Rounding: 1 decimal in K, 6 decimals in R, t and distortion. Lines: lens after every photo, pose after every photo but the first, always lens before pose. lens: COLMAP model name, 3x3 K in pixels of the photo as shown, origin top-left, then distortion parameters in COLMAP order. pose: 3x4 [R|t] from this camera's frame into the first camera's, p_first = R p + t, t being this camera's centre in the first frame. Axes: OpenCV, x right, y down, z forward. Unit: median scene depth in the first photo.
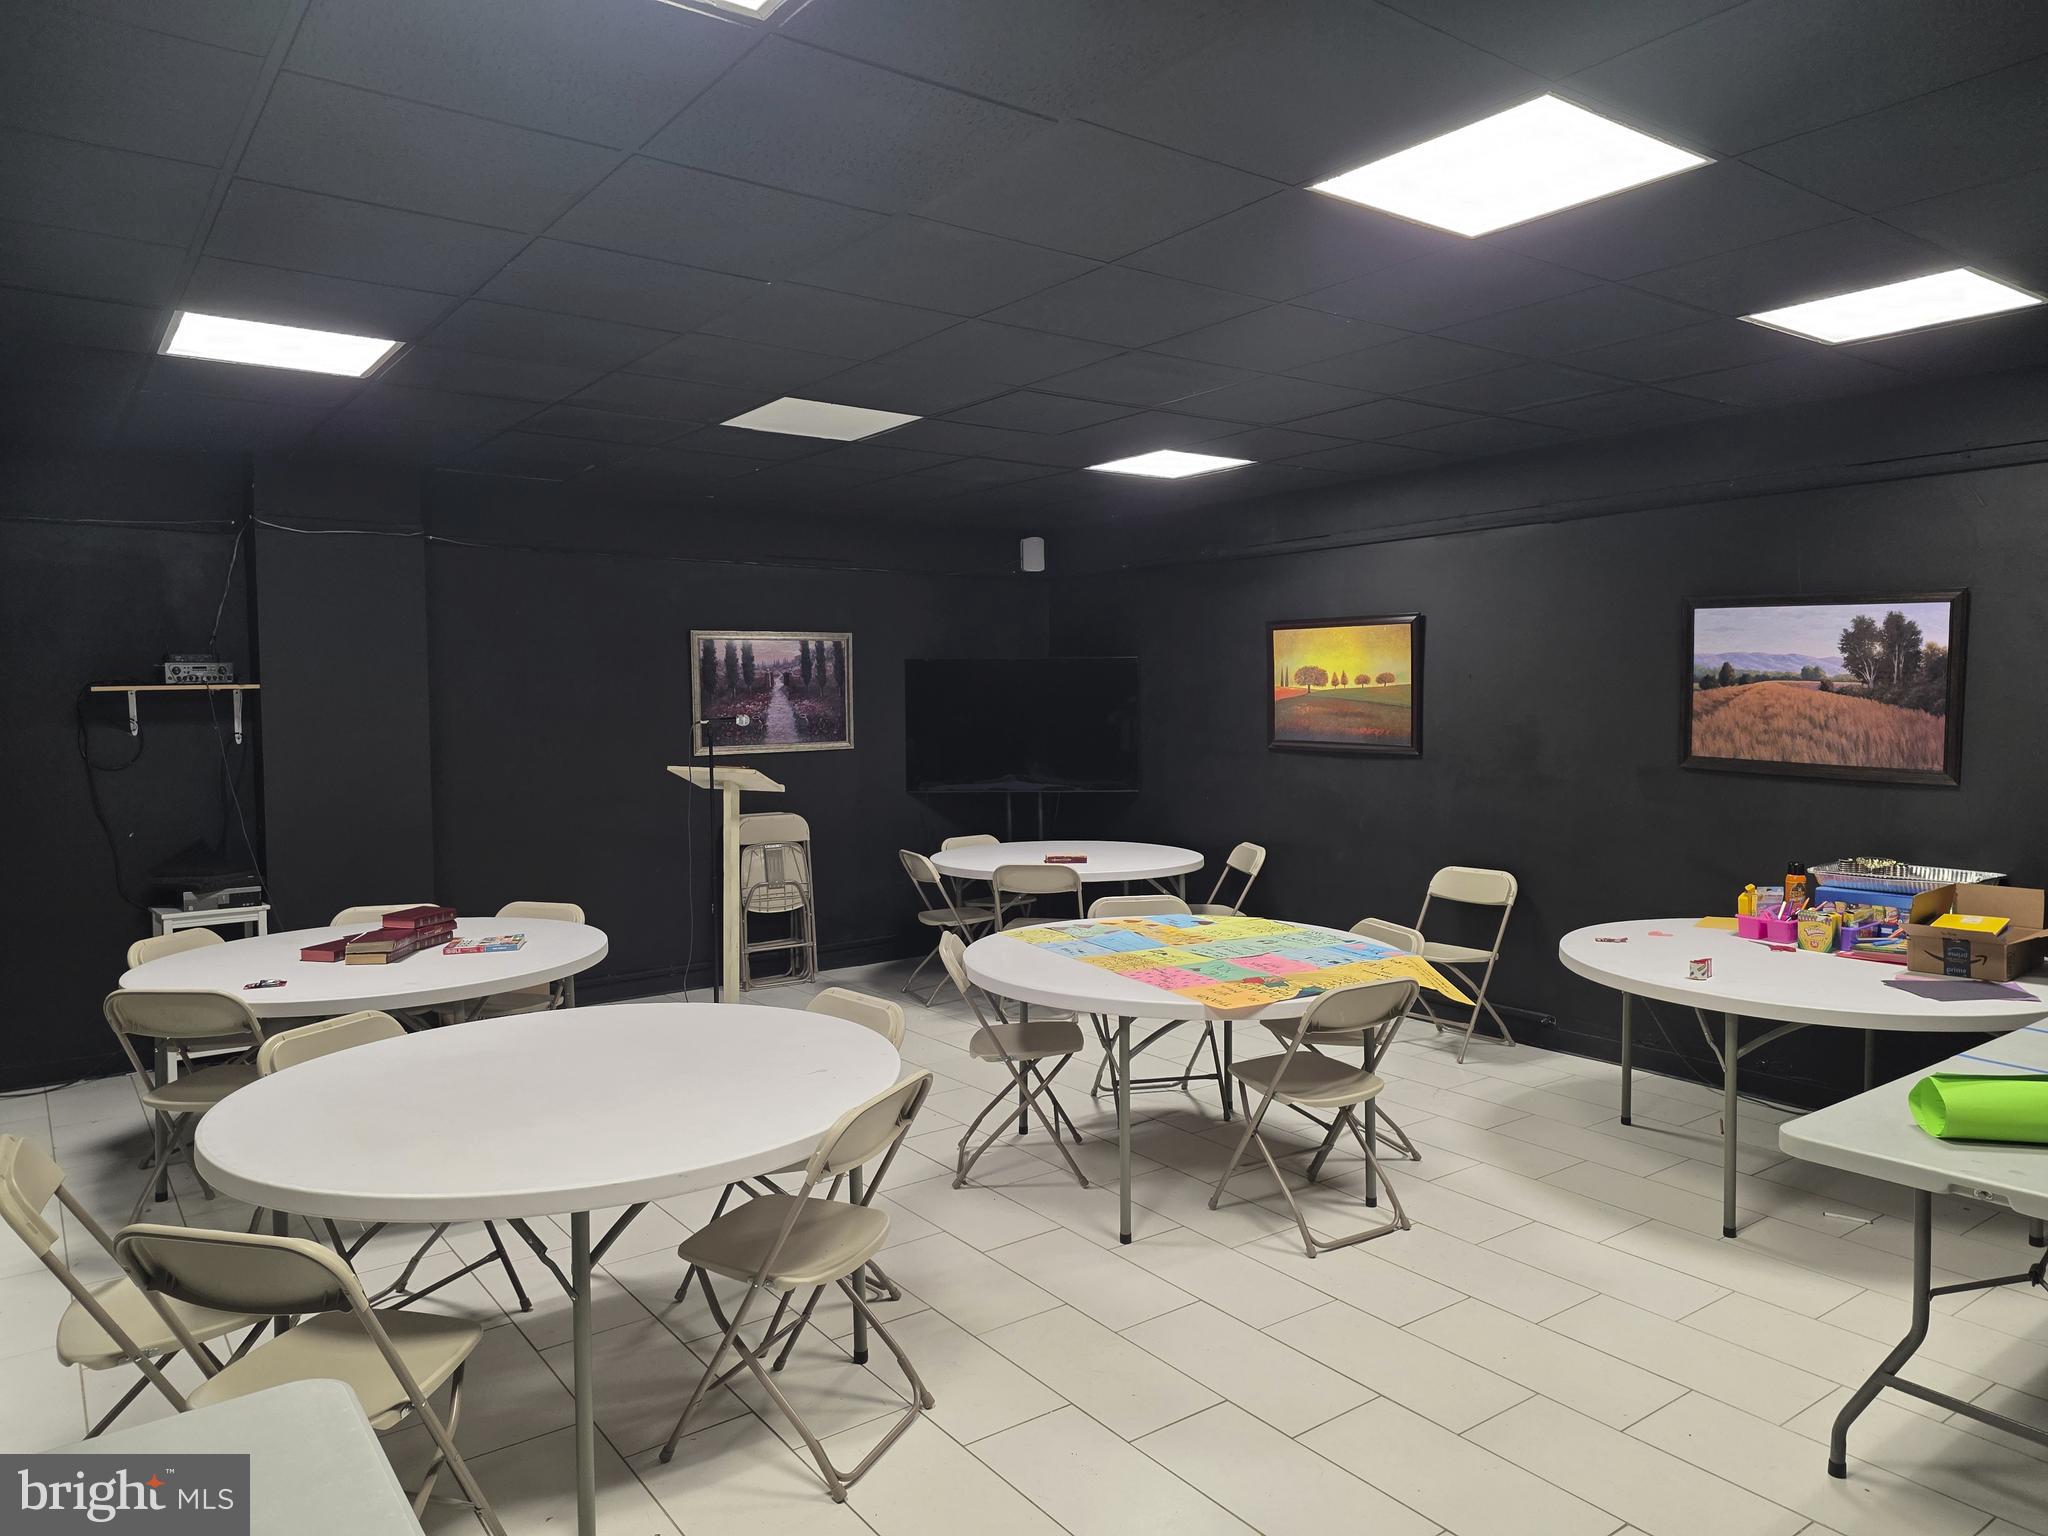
lens RADIAL K [[1372.5, 0, 1025.8], [0, 1372.5, 745.0], [0, 0, 1]] dist [0.099897, -0.101349]
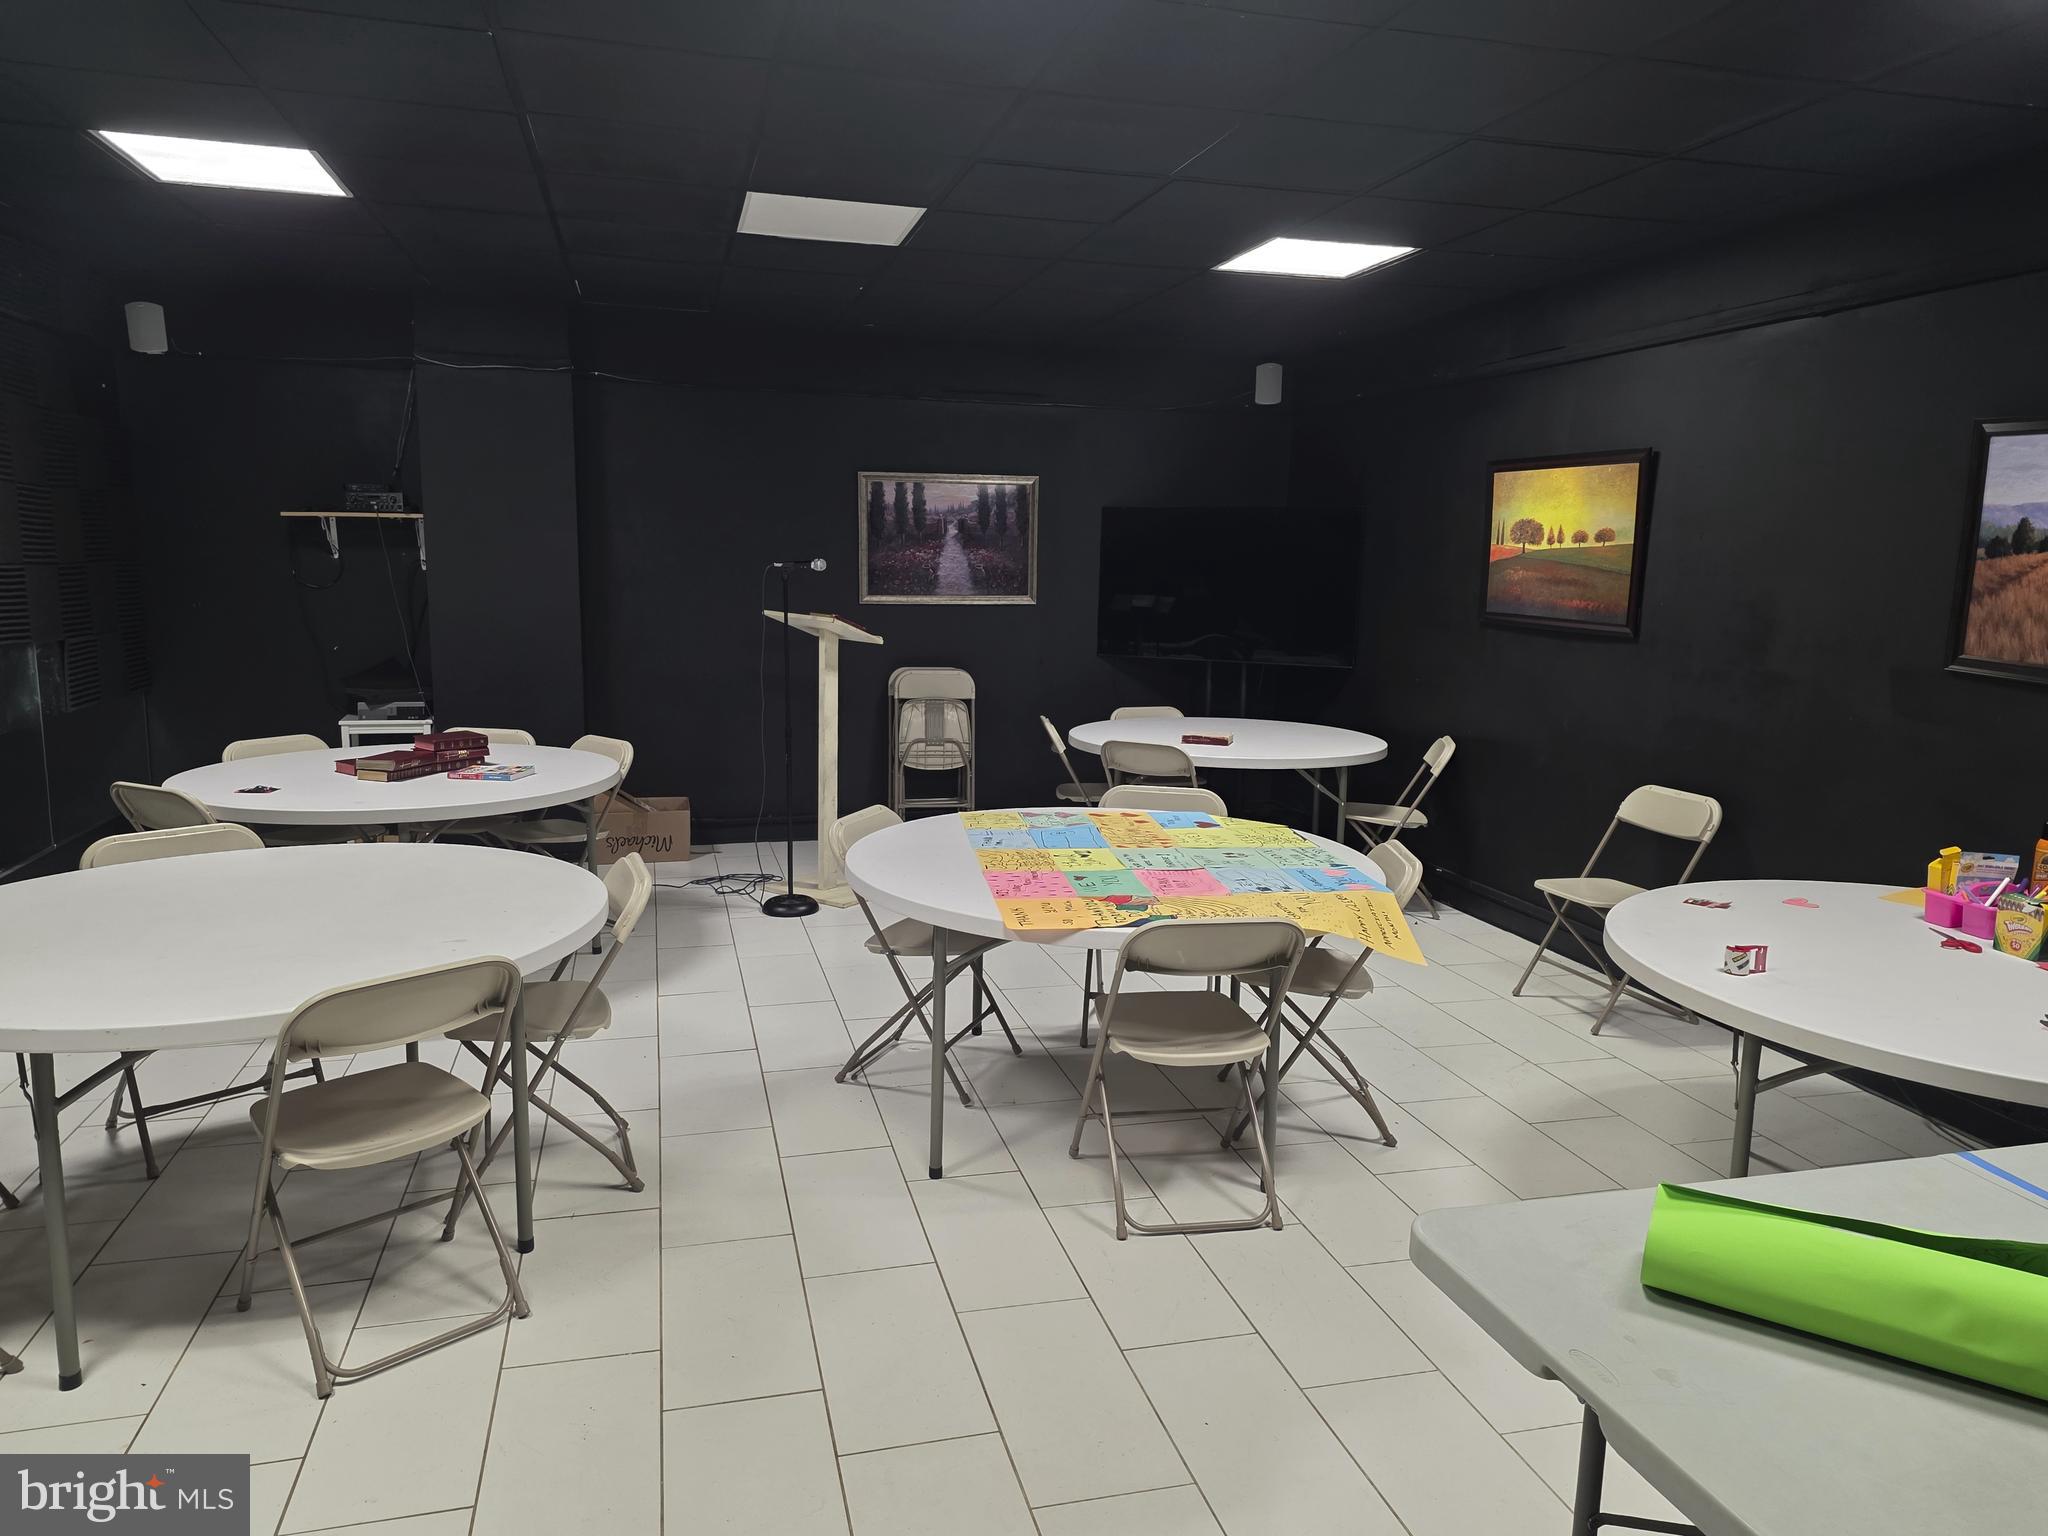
lens RADIAL K [[1367.9, 0, 997.3], [0, 1367.9, 768.5], [0, 0, 1]] dist [0.100688, -0.103215]
pose [[0.926484, 0.086278, -0.366310, 0.242096], [-0.042652, 0.991167, 0.125577, -0.002620], [0.373908, -0.100721, 0.921980, 0.148484]]
